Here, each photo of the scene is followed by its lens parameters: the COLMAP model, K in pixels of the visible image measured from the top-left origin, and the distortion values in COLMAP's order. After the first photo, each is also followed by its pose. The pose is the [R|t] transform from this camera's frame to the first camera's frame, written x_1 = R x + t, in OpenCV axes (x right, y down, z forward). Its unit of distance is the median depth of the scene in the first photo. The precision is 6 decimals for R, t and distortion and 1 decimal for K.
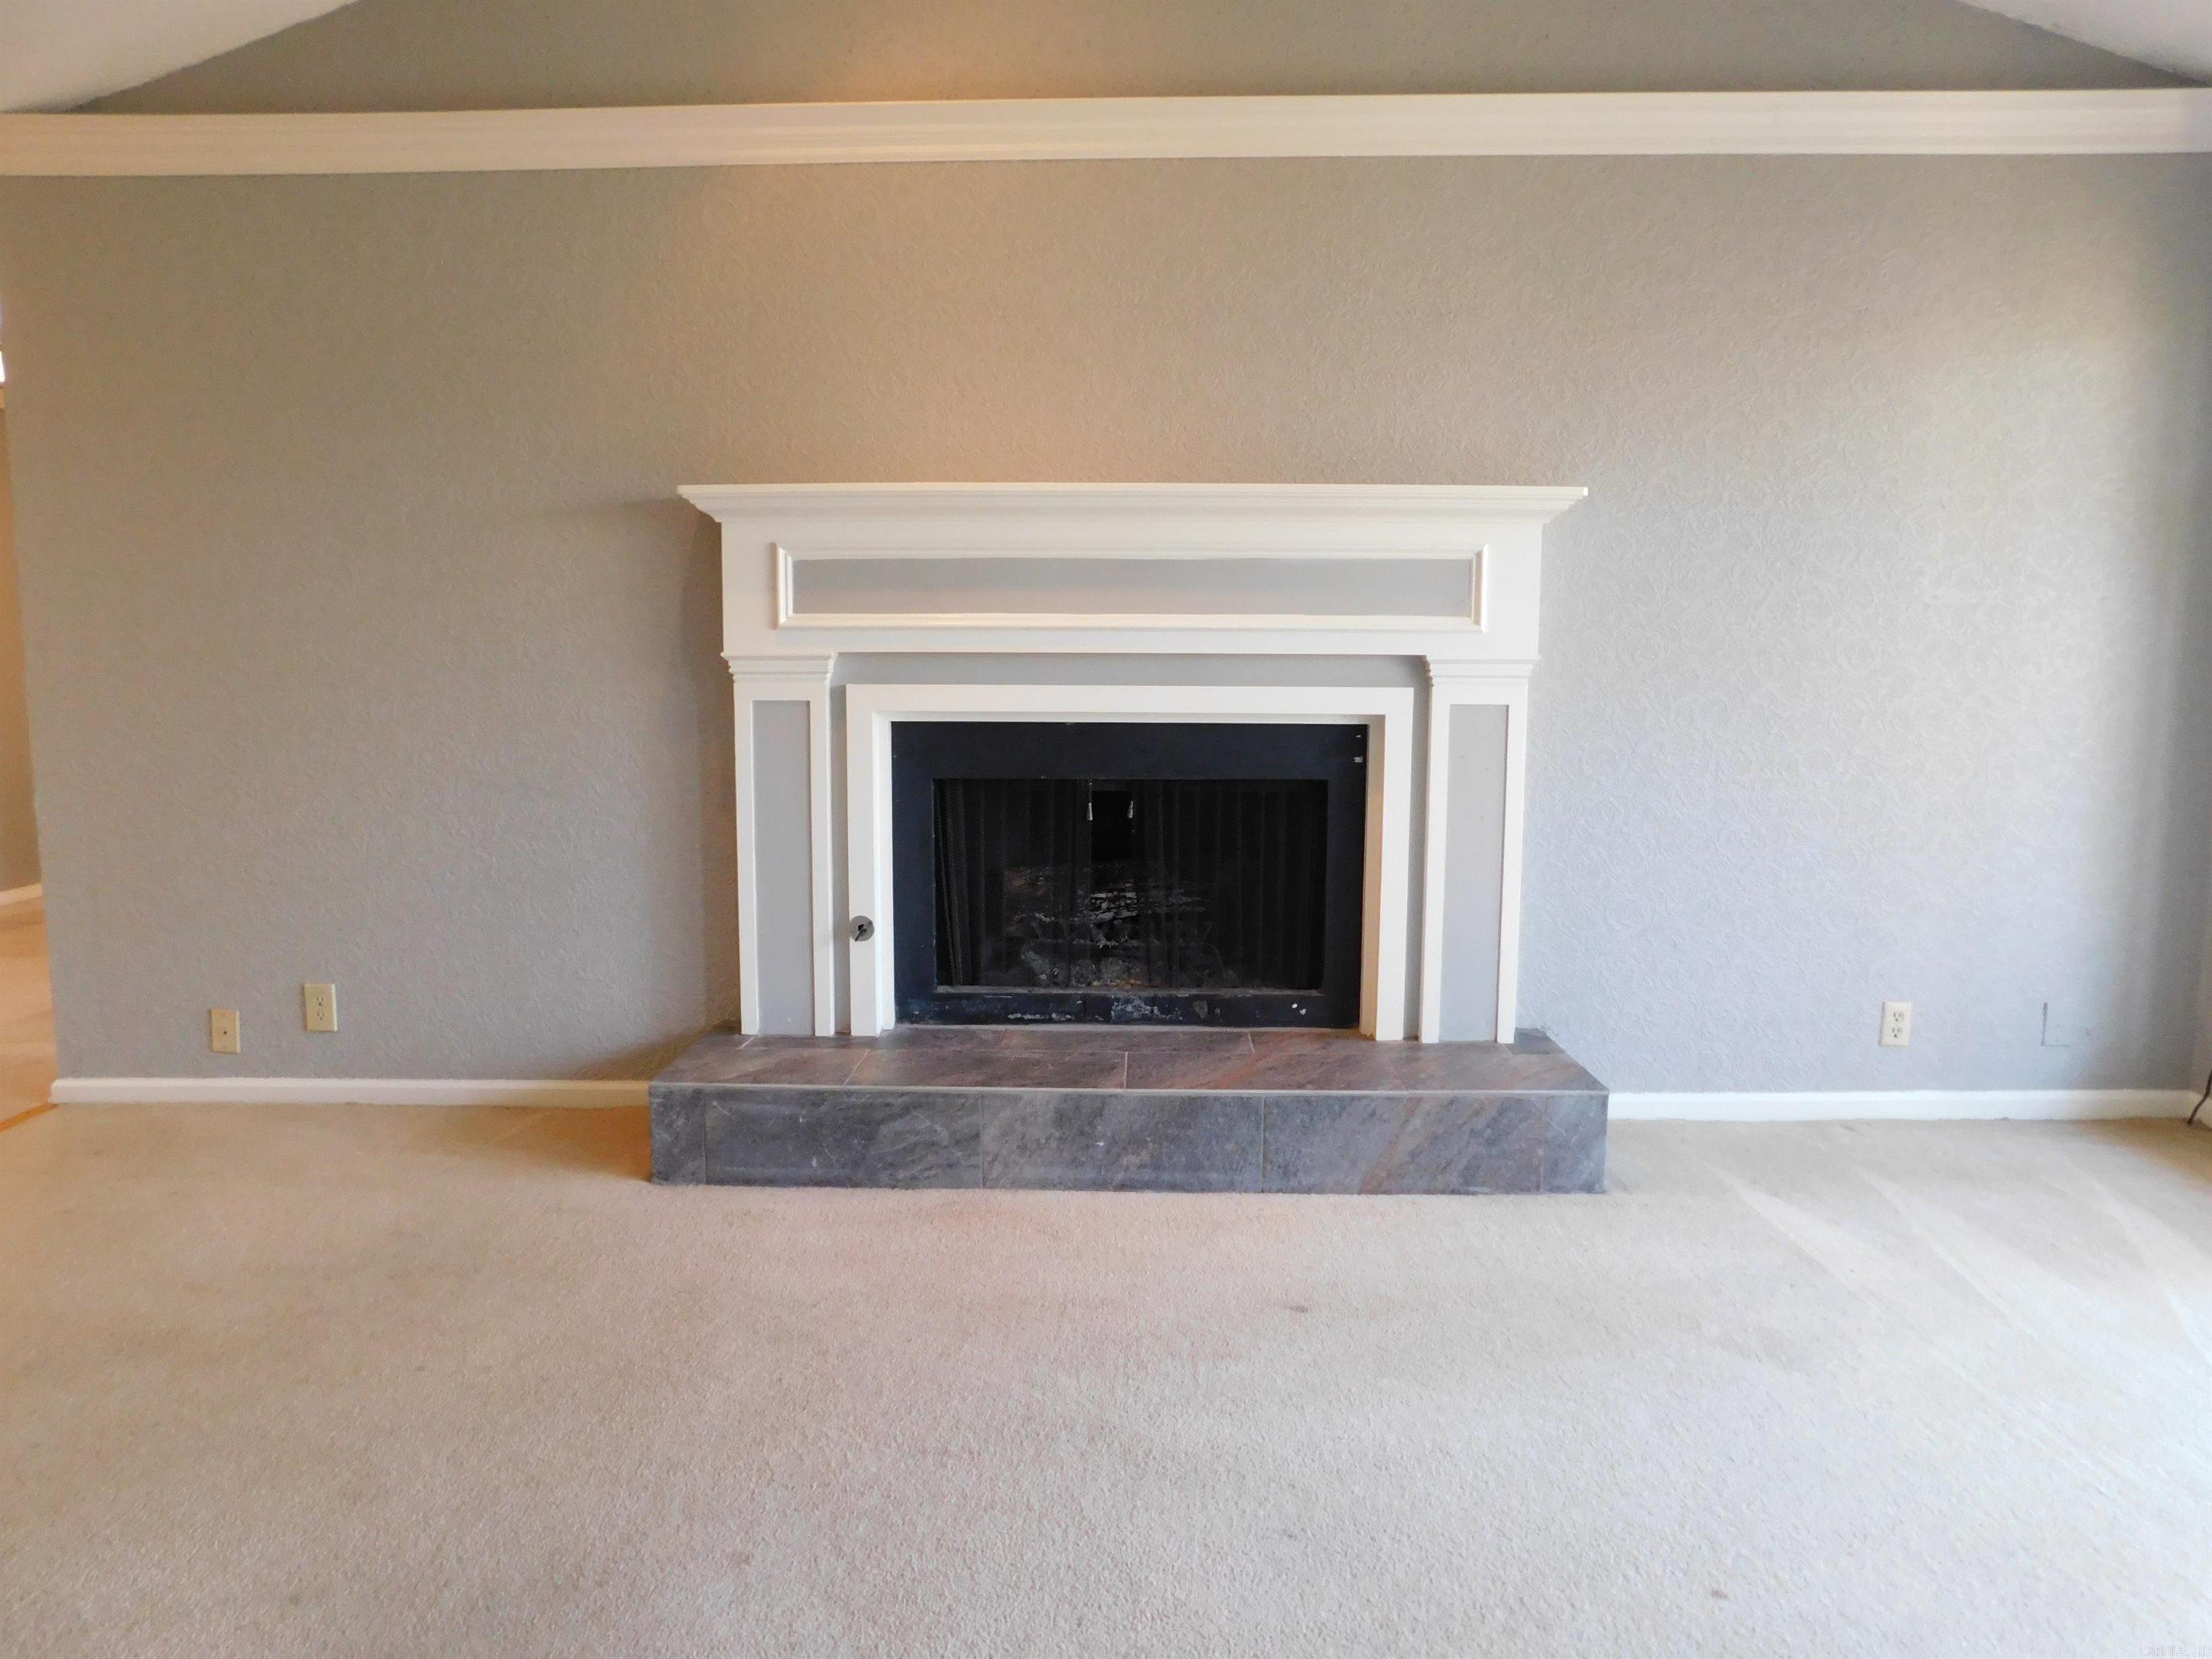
lens RADIAL K [[1466.8, 0, 1111.3], [0, 1466.8, 844.3], [0, 0, 1]] dist [-0.063816, 0.049910]
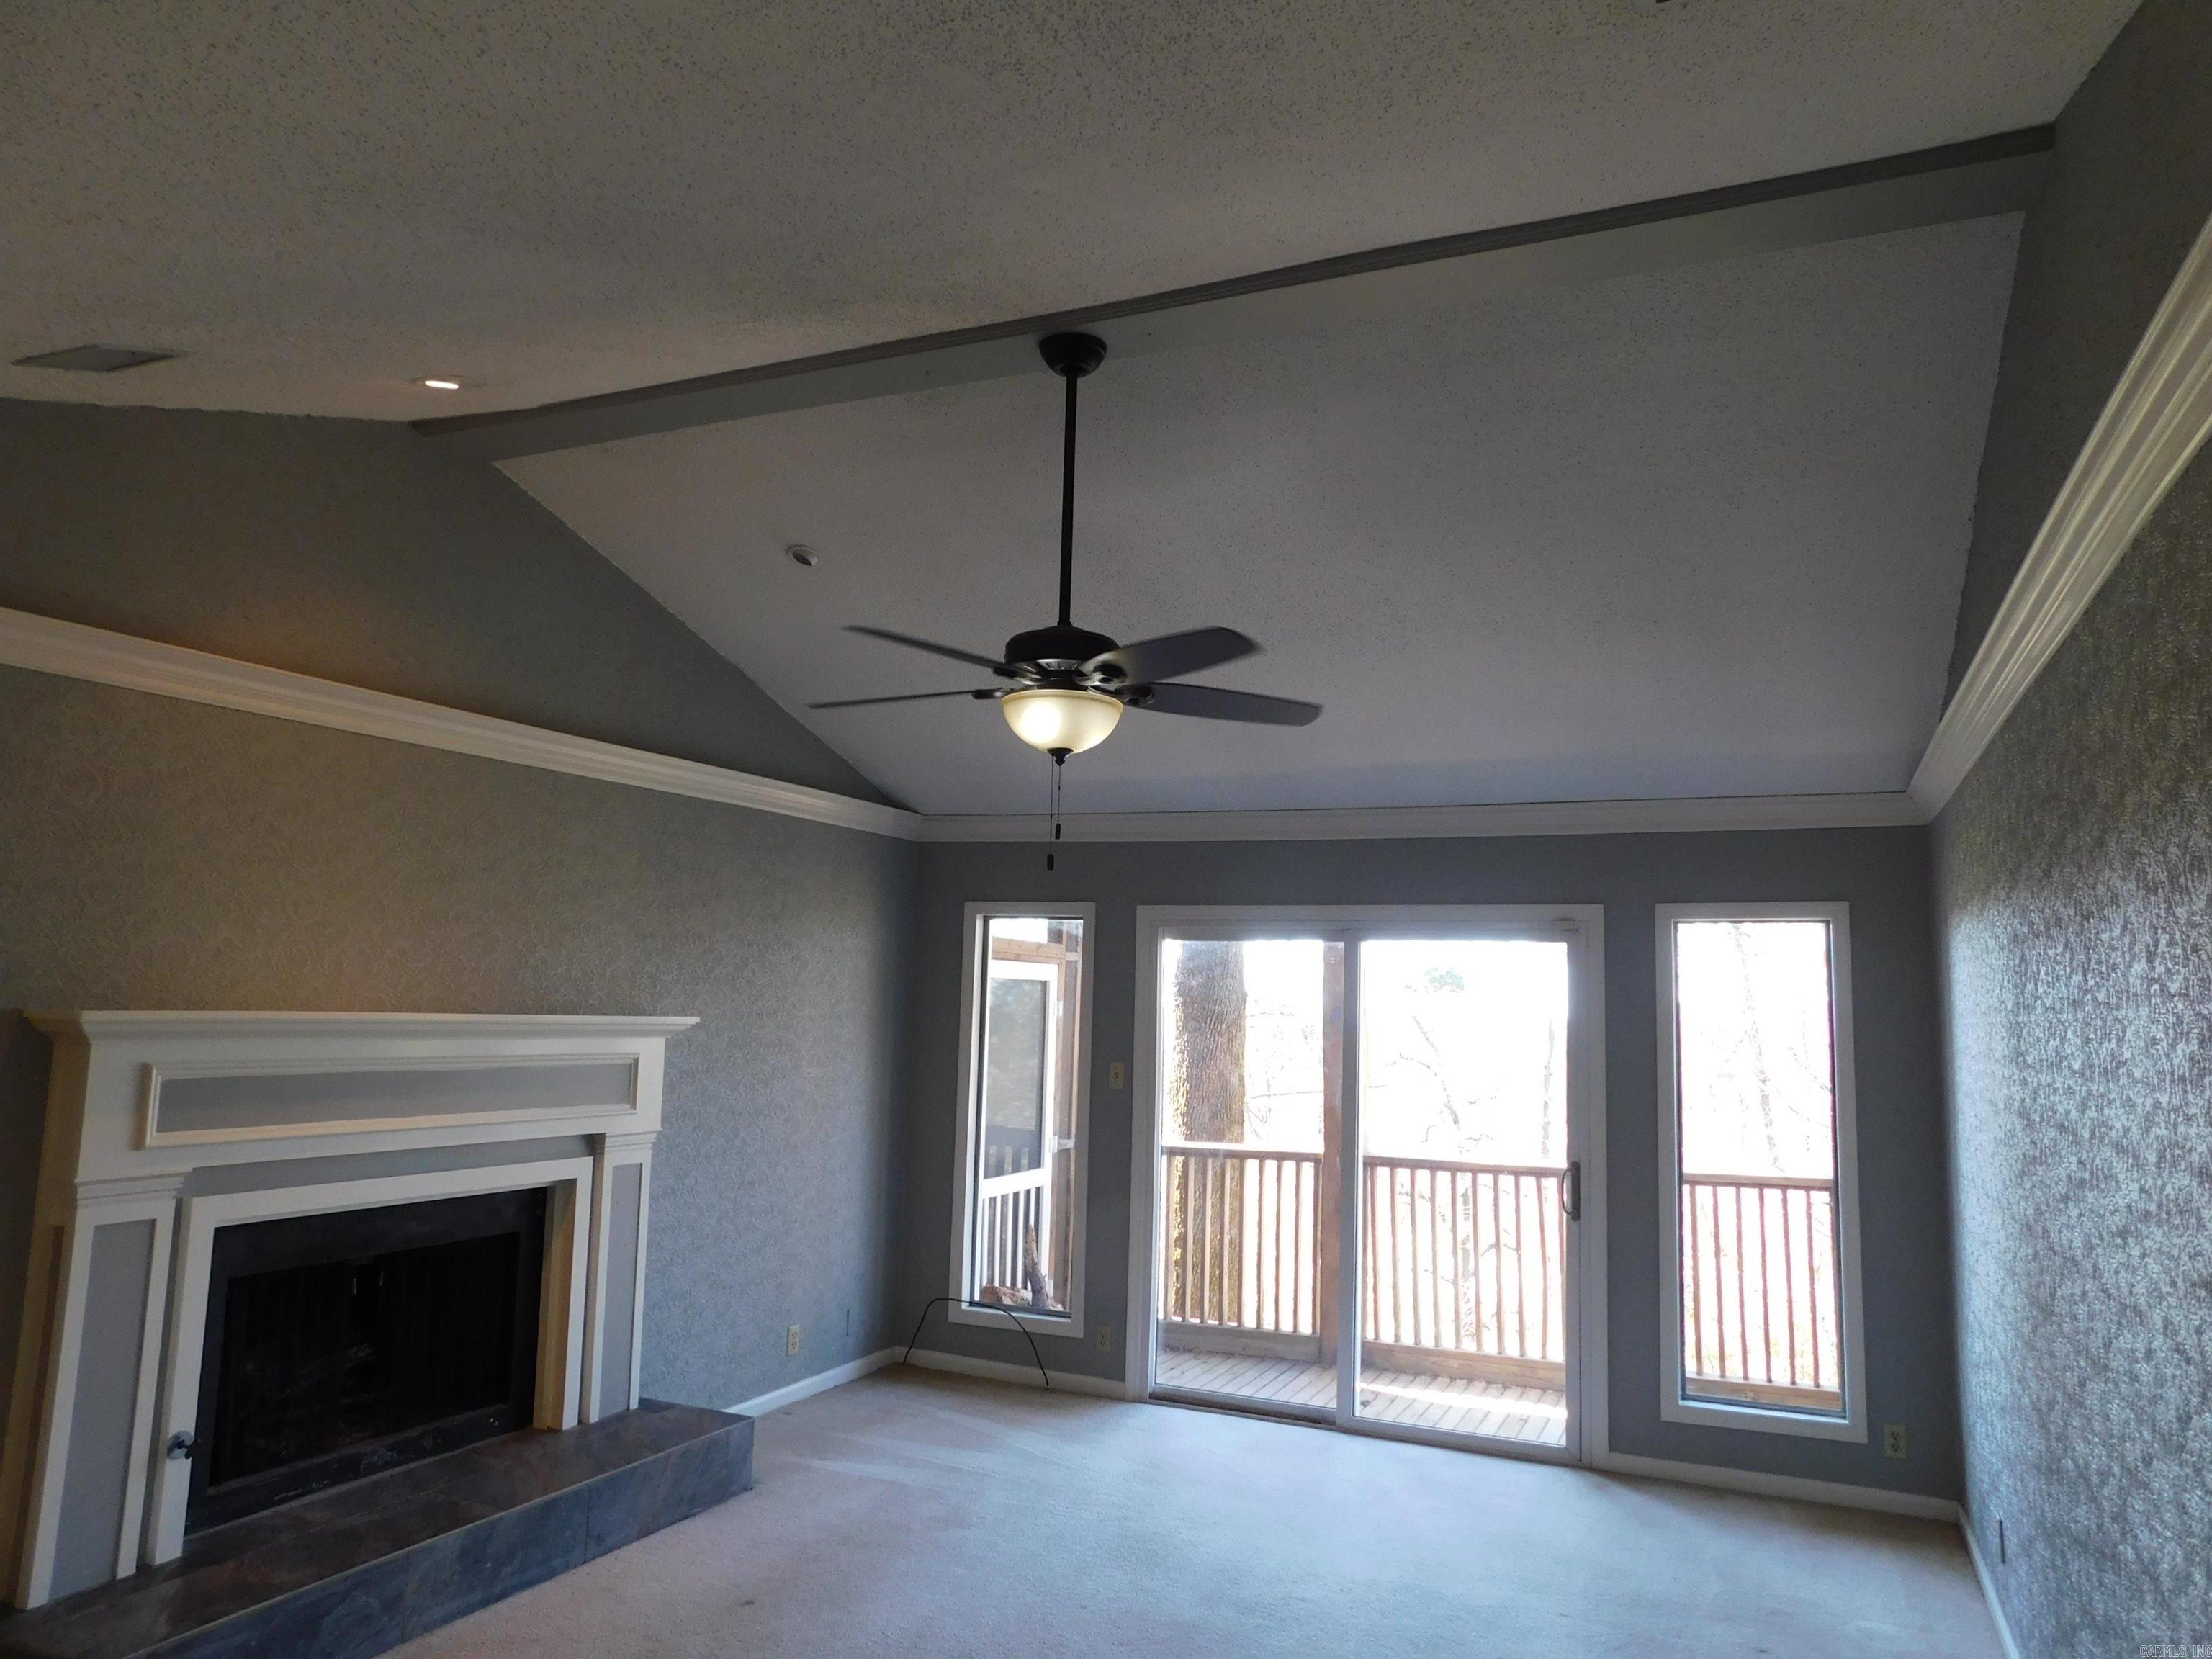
lens RADIAL K [[1466.8, 0, 1097.8], [0, 1466.8, 822.7], [0, 0, 1]] dist [-0.063816, 0.049910]
pose [[0.413316, 0.116629, 0.903088, -0.883265], [0.096397, 0.980587, -0.170756, -0.136803], [-0.905471, 0.157631, 0.394049, -0.025246]]
